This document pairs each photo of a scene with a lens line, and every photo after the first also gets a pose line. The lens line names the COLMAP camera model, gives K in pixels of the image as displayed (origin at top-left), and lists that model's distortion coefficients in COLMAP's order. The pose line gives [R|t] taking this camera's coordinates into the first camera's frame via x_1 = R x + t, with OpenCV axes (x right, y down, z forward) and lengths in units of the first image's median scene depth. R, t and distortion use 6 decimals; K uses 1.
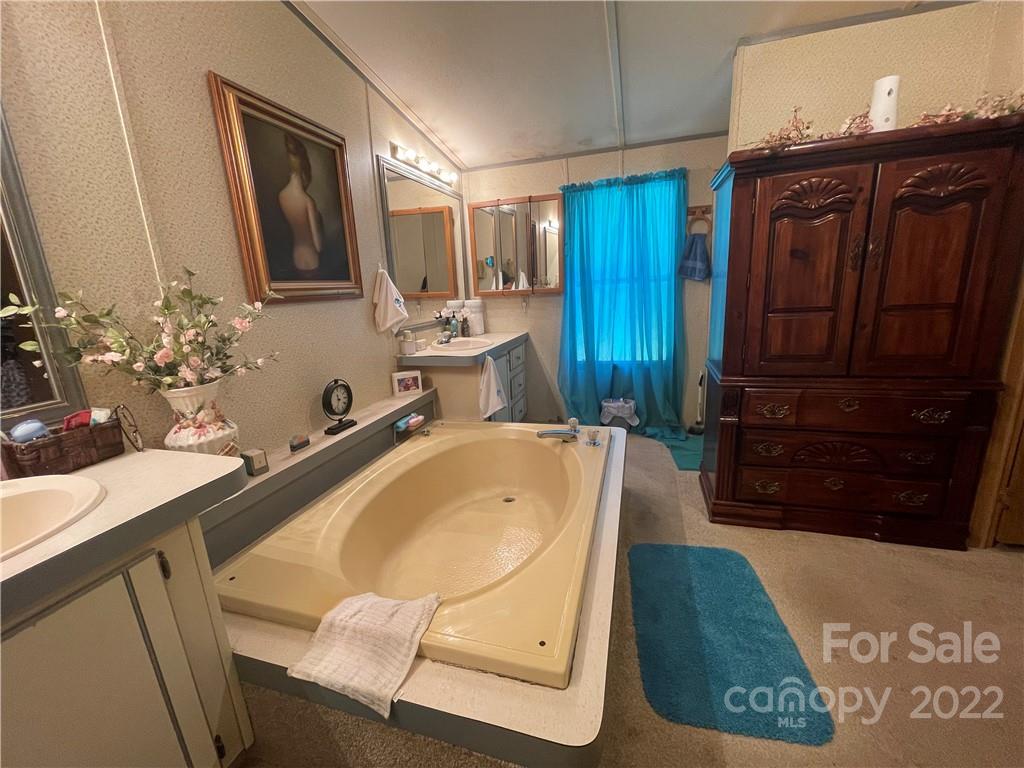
lens RADIAL K [[416.1, 0, 507.4], [0, 416.1, 381.8], [0, 0, 1]] dist [-0.000995, 0.000097]
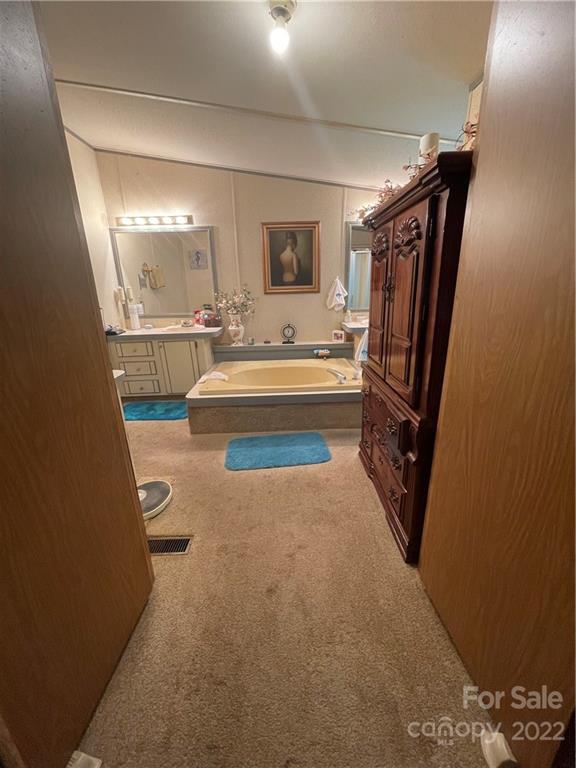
lens RADIAL K [[312.1, 0, 288.0], [0, 312.1, 384.0], [0, 0, 1]] dist [-0.000995, 0.000097]
pose [[0.310421, 0.340395, -0.887564, 1.479973], [-0.207896, 0.935397, 0.286029, -0.215754], [0.927587, 0.095732, 0.361134, 0.313020]]
